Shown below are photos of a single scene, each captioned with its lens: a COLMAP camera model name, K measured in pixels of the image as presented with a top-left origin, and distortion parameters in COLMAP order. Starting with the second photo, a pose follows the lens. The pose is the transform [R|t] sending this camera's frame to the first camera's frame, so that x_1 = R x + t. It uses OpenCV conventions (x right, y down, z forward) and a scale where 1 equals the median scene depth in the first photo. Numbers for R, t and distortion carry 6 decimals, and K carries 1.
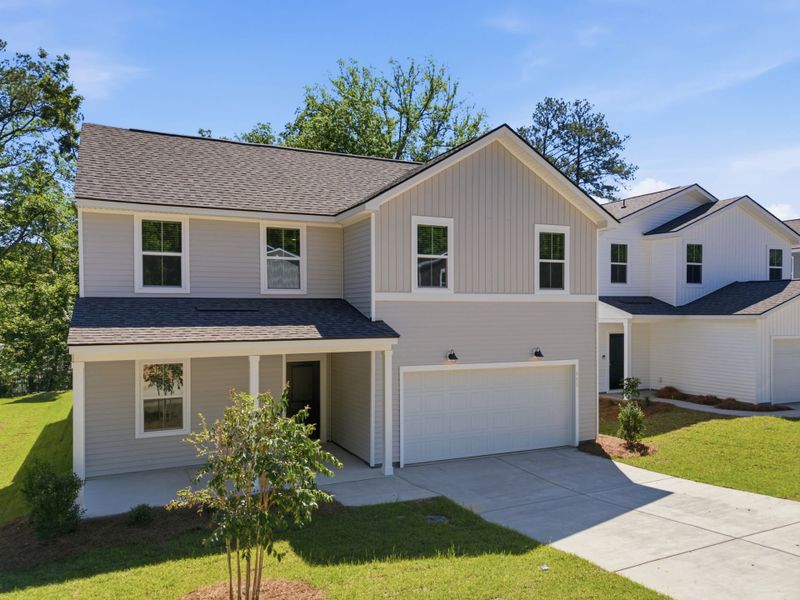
lens RADIAL K [[596.1, 0, 396.9], [0, 596.1, 322.5], [0, 0, 1]] dist [0.035948, -0.013550]
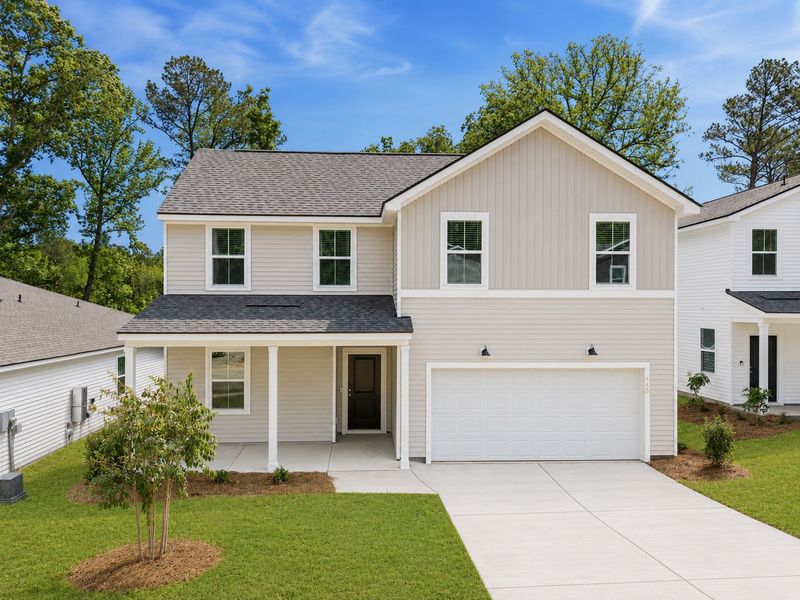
lens RADIAL K [[596.1, 0, 400.6], [0, 596.1, 309.8], [0, 0, 1]] dist [0.035948, -0.013550]
pose [[0.932603, 0.006398, -0.360847, 0.305437], [-0.011775, 0.999850, -0.012703, -0.001100], [0.360712, 0.016096, 0.932538, 0.040928]]
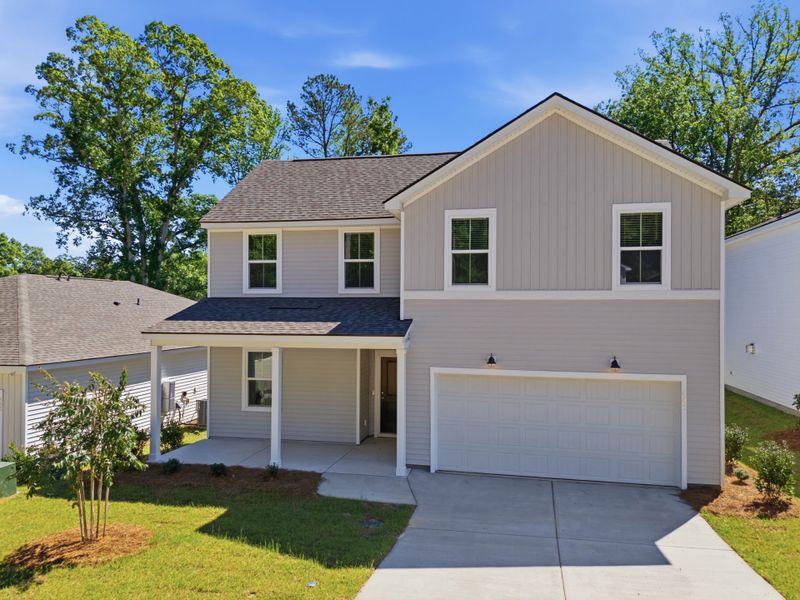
lens RADIAL K [[596.1, 0, 403.3], [0, 596.1, 312.1], [0, 0, 1]] dist [0.035948, -0.013550]
pose [[0.800485, 0.008785, -0.599289, 0.514718], [-0.018785, 0.999769, -0.010436, -0.004194], [0.599059, 0.019611, 0.800465, 0.185045]]
